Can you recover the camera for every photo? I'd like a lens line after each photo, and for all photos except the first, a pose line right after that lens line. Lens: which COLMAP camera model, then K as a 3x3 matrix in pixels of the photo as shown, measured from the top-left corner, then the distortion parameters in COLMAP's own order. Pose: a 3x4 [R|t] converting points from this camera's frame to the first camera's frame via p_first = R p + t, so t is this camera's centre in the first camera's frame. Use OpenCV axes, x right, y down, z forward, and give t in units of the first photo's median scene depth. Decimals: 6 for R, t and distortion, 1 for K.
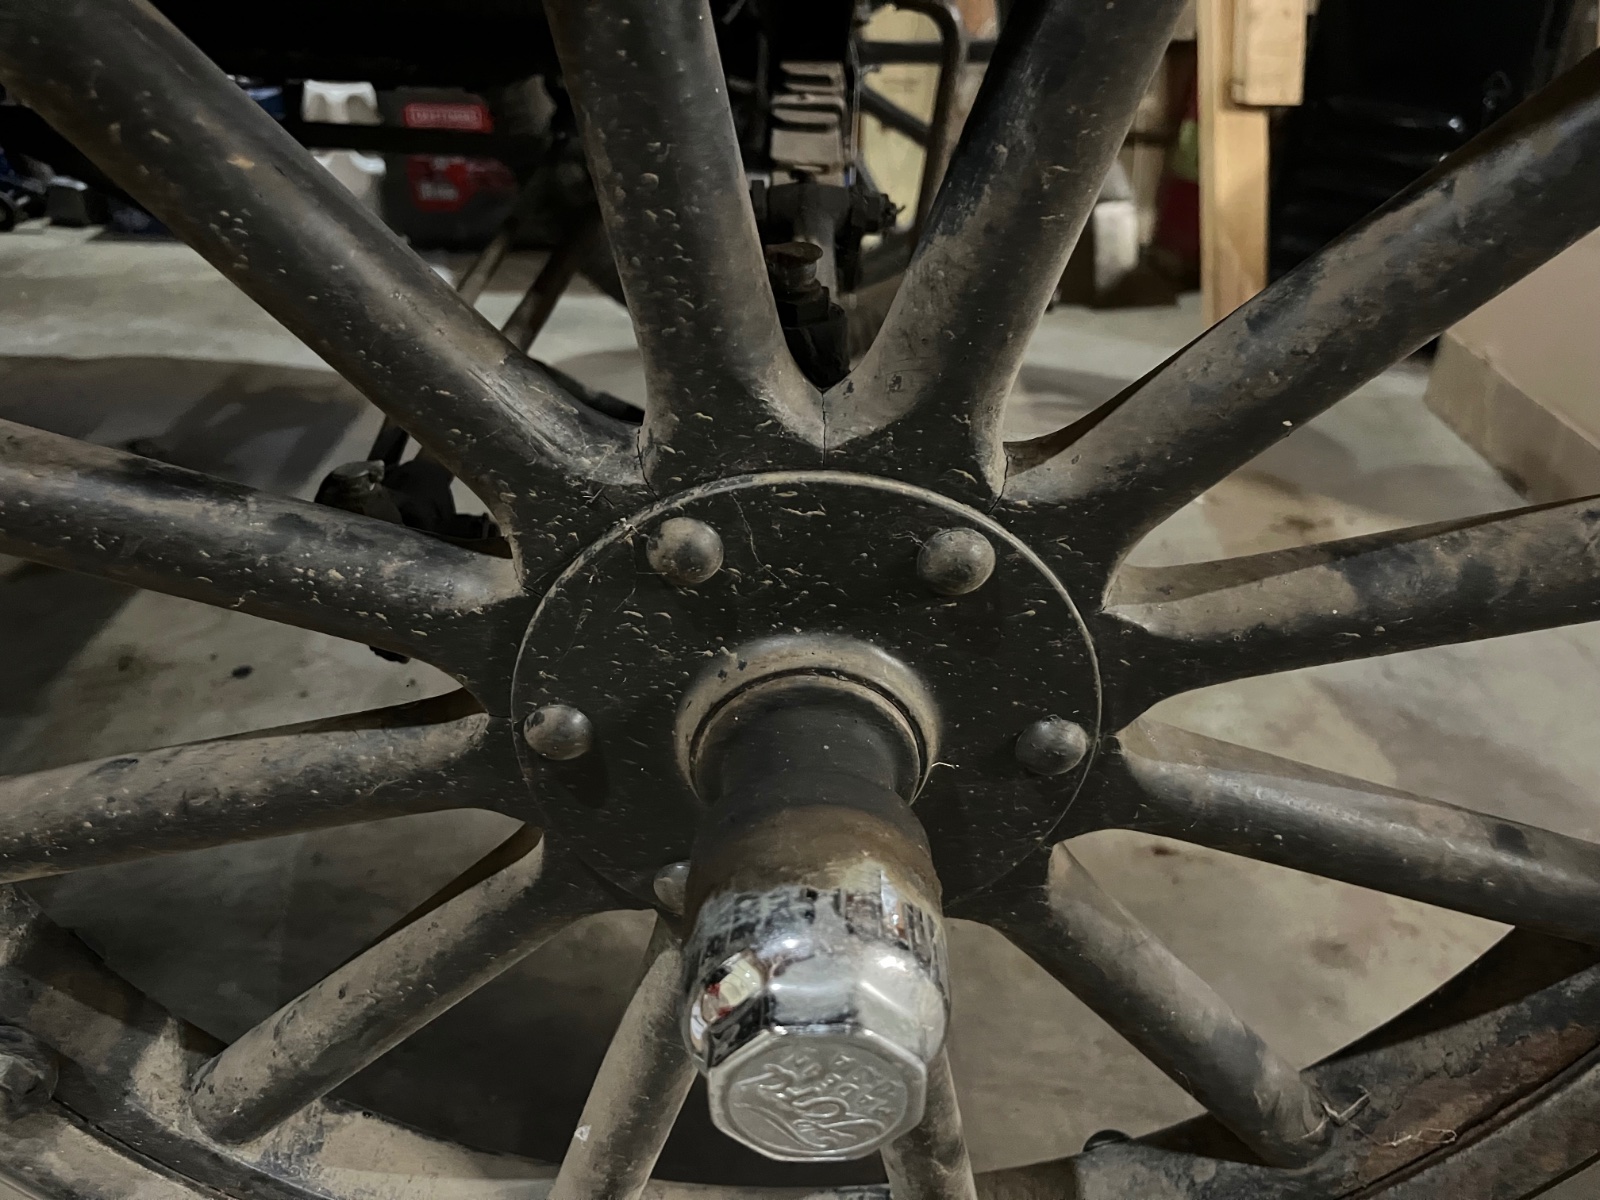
lens RADIAL K [[1223.8, 0, 794.4], [0, 1223.8, 611.9], [0, 0, 1]] dist [0.022675, -0.060253]
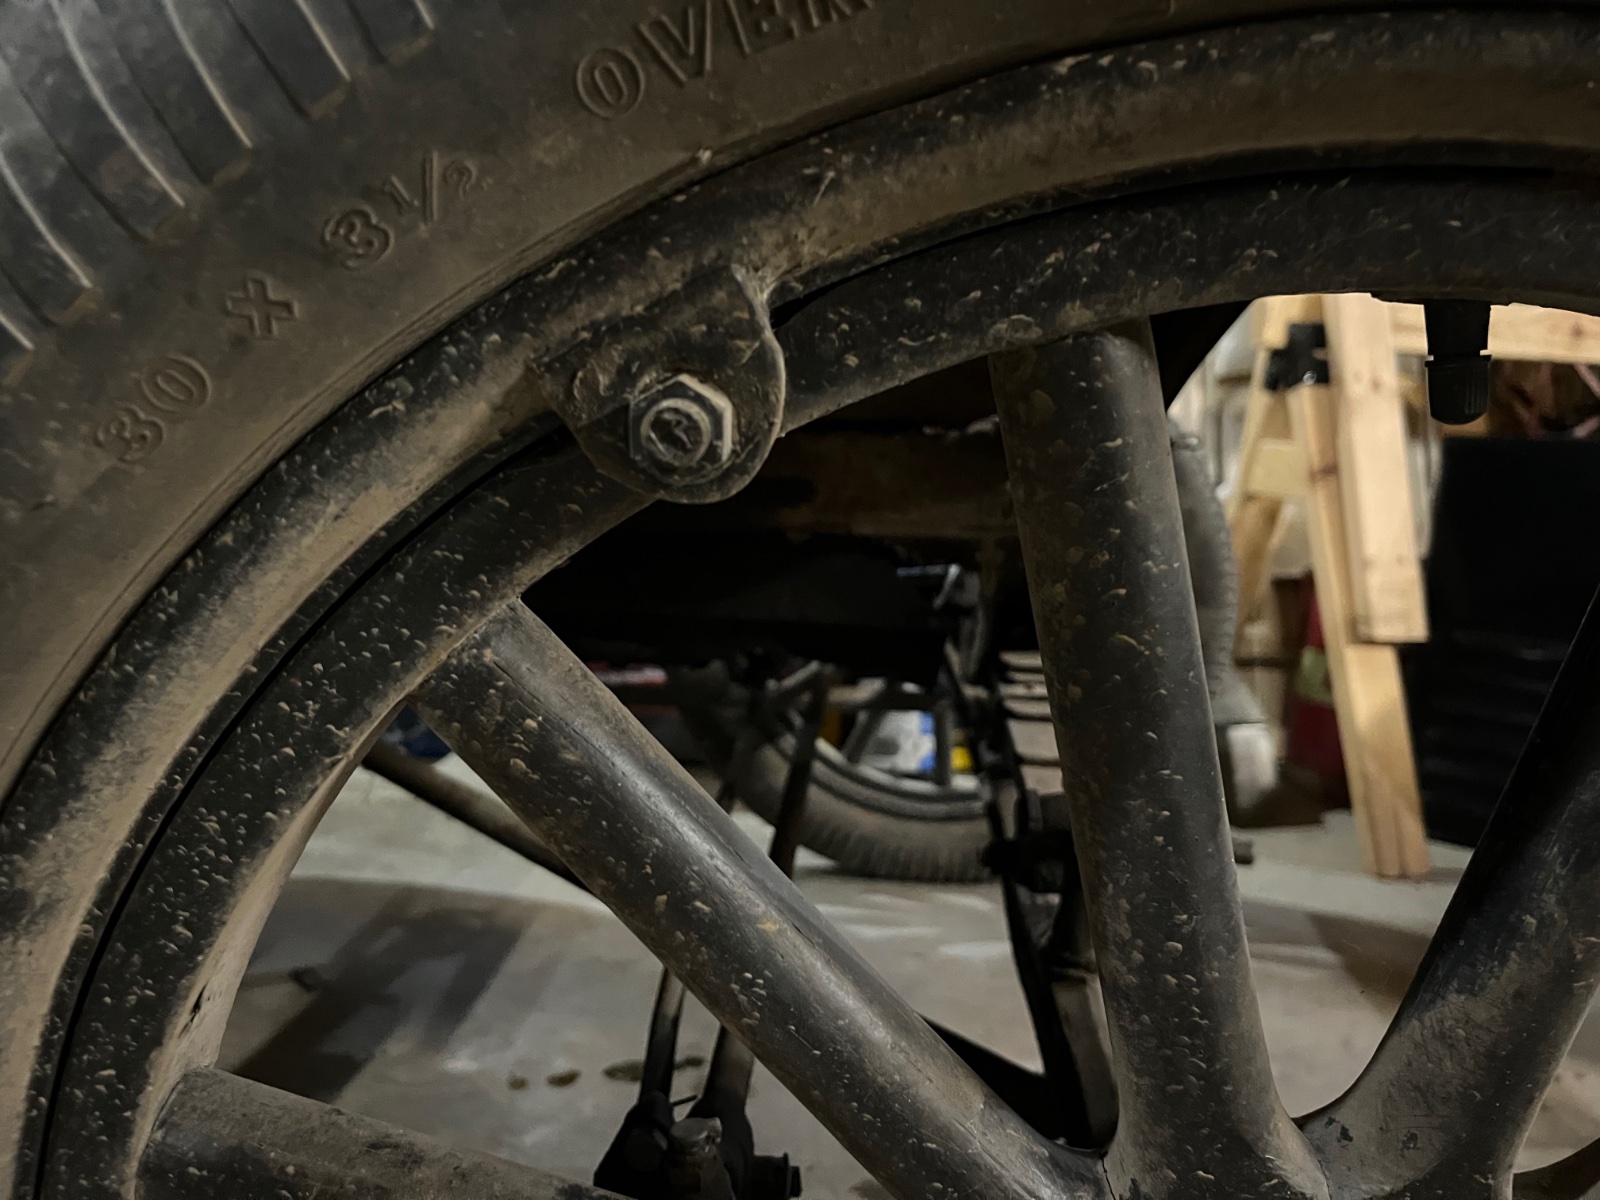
lens RADIAL K [[1223.8, 0, 794.4], [0, 1223.8, 611.9], [0, 0, 1]] dist [0.022675, -0.060253]
pose [[0.997497, -0.009173, -0.070110, -0.299511], [-0.018091, 0.925437, -0.378469, -0.186628], [0.068354, 0.378790, 0.922955, -0.046284]]
